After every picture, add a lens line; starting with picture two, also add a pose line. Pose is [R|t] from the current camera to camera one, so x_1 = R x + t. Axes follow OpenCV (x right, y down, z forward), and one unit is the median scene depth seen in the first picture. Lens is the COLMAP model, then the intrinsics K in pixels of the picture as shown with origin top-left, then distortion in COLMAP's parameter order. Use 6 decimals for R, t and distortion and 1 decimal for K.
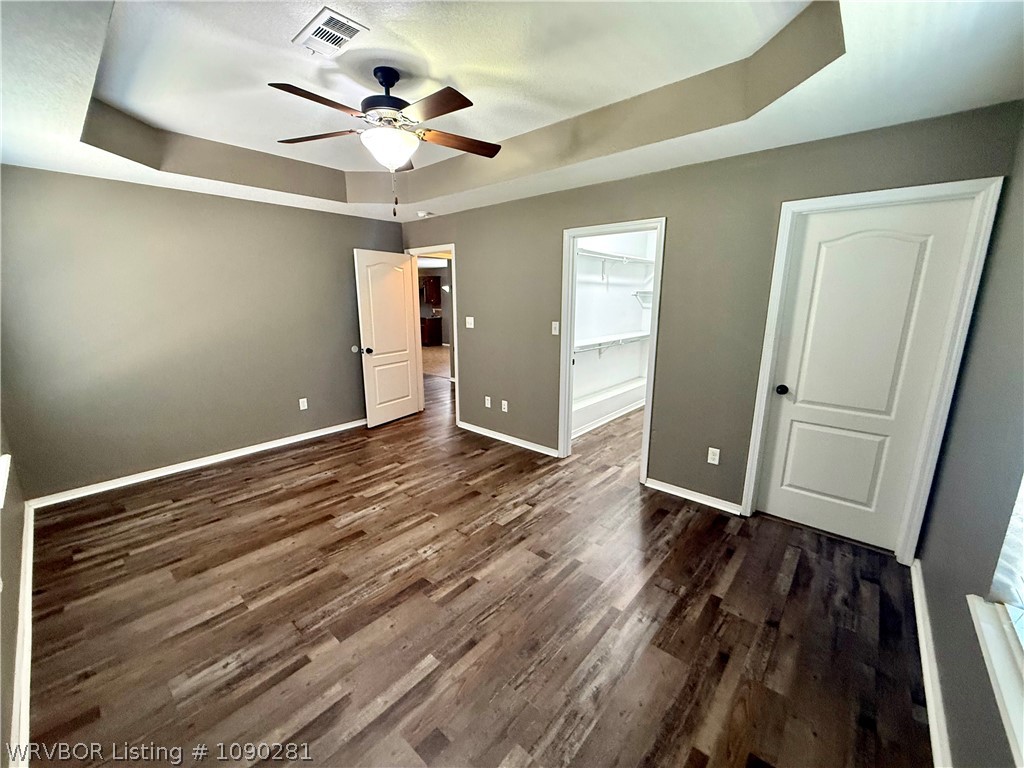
lens RADIAL K [[408.0, 0, 510.1], [0, 408.0, 381.9], [0, 0, 1]] dist [-0.000624, -0.000009]
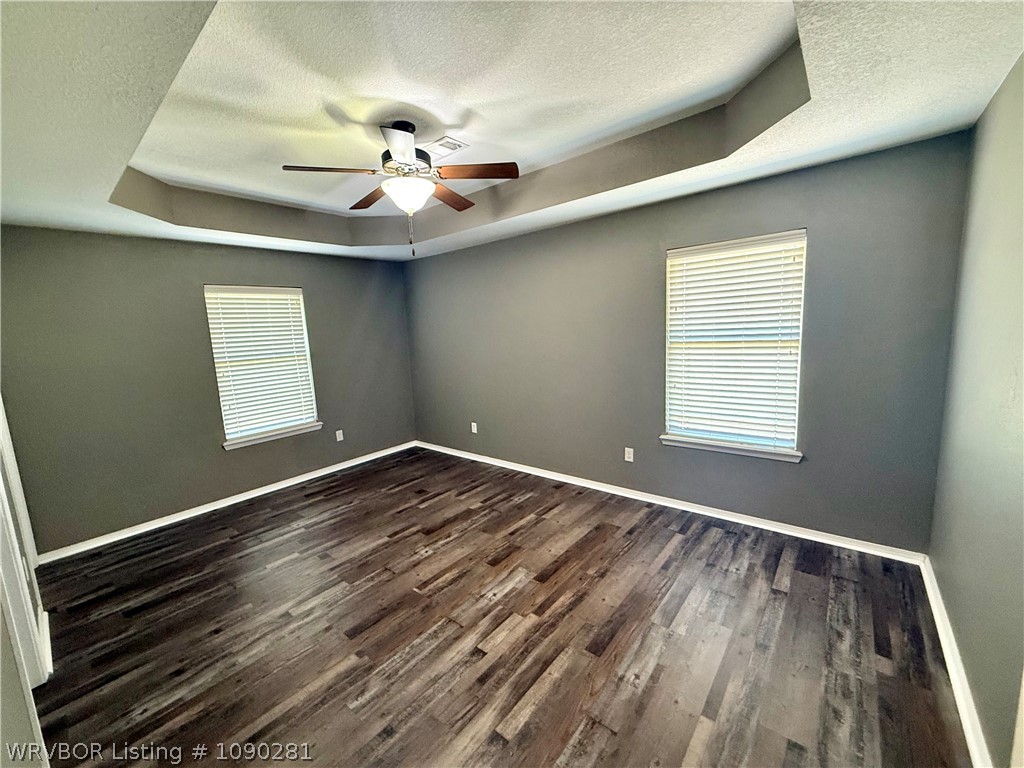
lens RADIAL K [[408.0, 0, 508.4], [0, 408.0, 383.5], [0, 0, 1]] dist [-0.000624, -0.000009]
pose [[-0.998150, 0.058265, -0.017373, -0.423609], [0.048790, 0.938086, 0.342948, -0.385718], [0.036279, 0.341466, -0.939194, 1.829260]]
